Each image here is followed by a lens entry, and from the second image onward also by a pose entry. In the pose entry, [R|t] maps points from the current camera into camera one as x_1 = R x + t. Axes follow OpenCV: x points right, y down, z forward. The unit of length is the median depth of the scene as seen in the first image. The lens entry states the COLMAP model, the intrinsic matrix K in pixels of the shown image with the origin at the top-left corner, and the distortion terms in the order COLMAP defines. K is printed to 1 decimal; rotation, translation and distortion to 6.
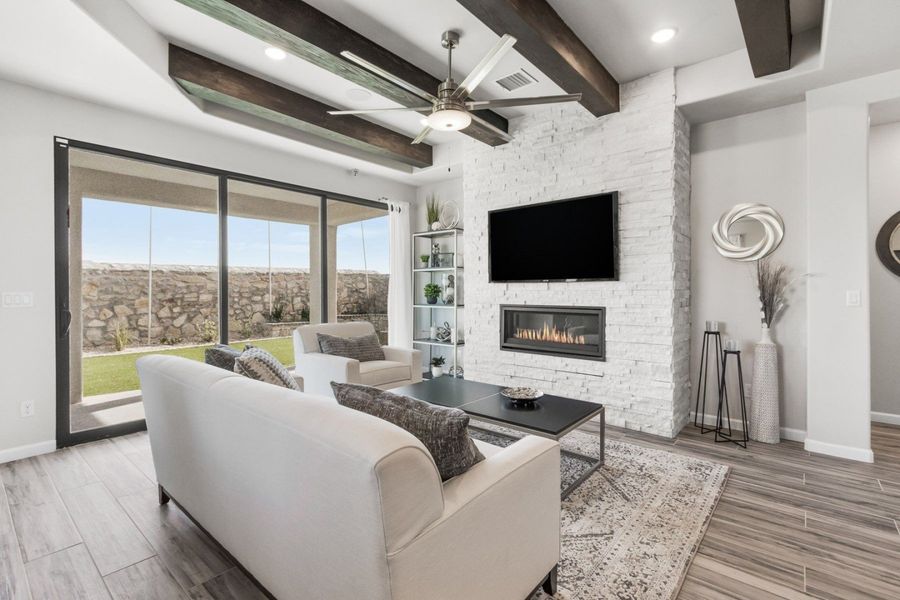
lens RADIAL K [[417.6, 0, 446.9], [0, 417.6, 288.8], [0, 0, 1]] dist [0.008209, -0.002743]
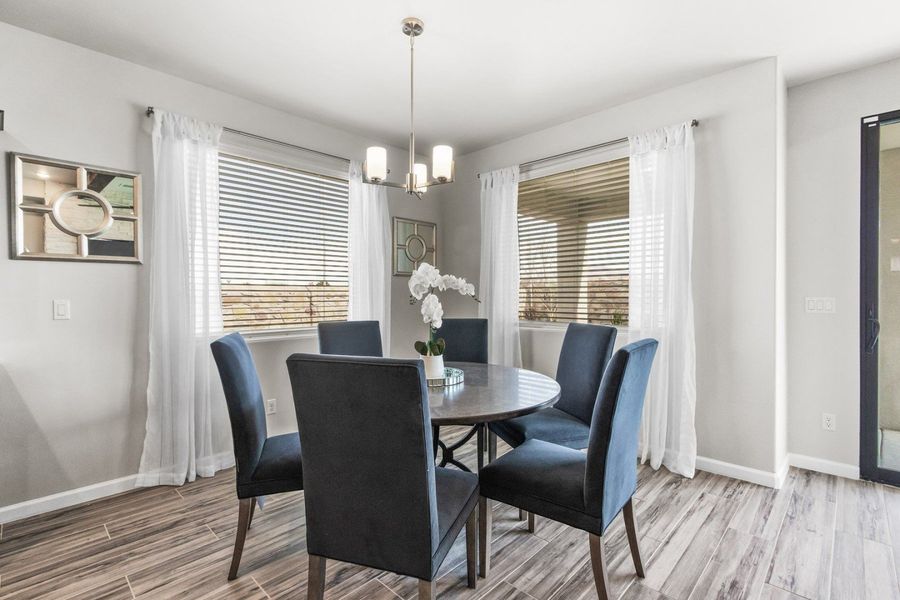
lens RADIAL K [[417.6, 0, 445.2], [0, 417.6, 297.0], [0, 0, 1]] dist [0.008209, -0.002743]
pose [[-0.070230, 0.007050, -0.997506, -0.004373], [0.001680, 0.999974, 0.006949, -0.000934], [0.997529, -0.001188, -0.070240, 0.162410]]
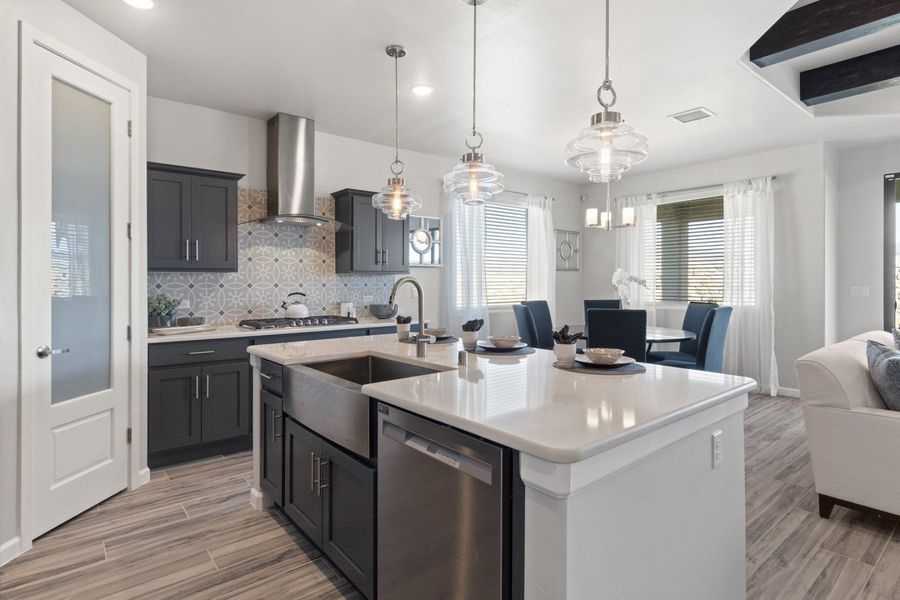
lens RADIAL K [[467.1, 0, 443.3], [0, 467.1, 281.6], [0, 0, 1]] dist [-0.006455, 0.002290]
pose [[-0.187994, 0.005532, -0.982155, 0.690039], [0.001588, 0.999985, 0.005328, -0.016437], [0.982169, -0.000558, -0.188000, -0.118022]]
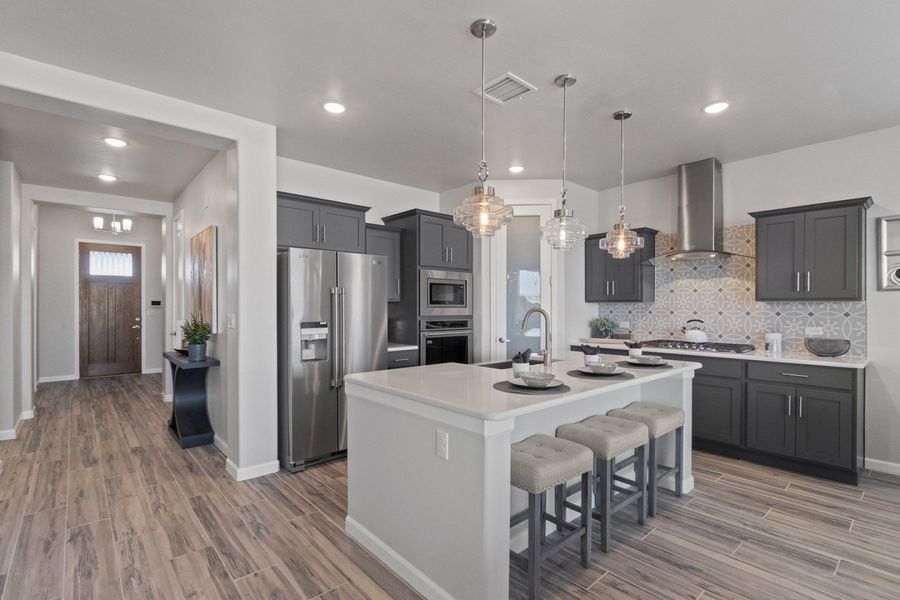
lens RADIAL K [[422.3, 0, 446.6], [0, 422.3, 306.5], [0, 0, 1]] dist [-0.002733, 0.000428]
pose [[-0.989083, 0.003083, 0.147329, 0.190825], [0.003371, 0.999993, 0.001706, -0.023330], [-0.147323, 0.002184, -0.989086, 0.486703]]
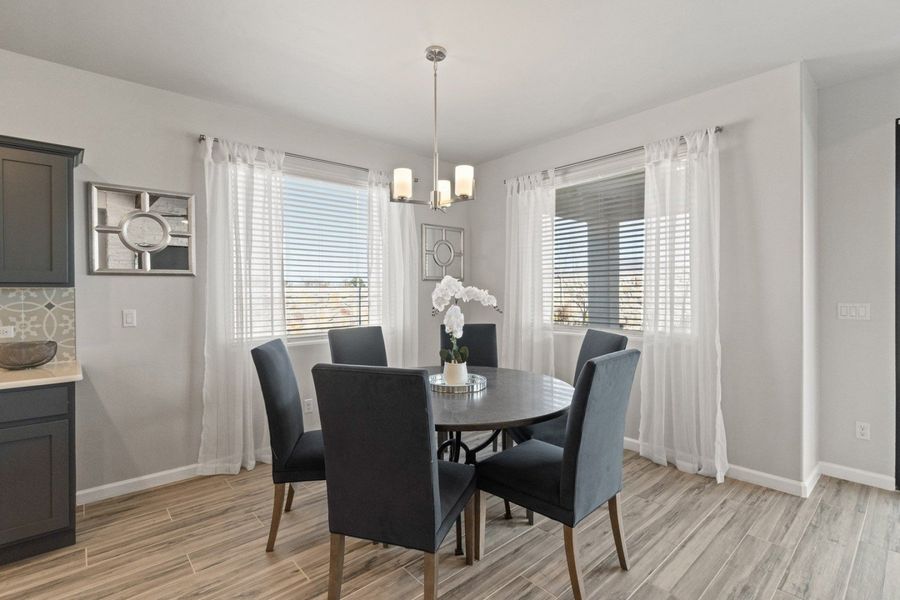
lens RADIAL K [[422.3, 0, 444.1], [0, 422.3, 293.2], [0, 0, 1]] dist [-0.002733, 0.000428]
pose [[-0.150941, 0.008567, -0.988506, 0.035249], [0.006986, 0.999947, 0.007600, -0.022103], [0.988518, -0.005759, -0.150993, 0.181578]]
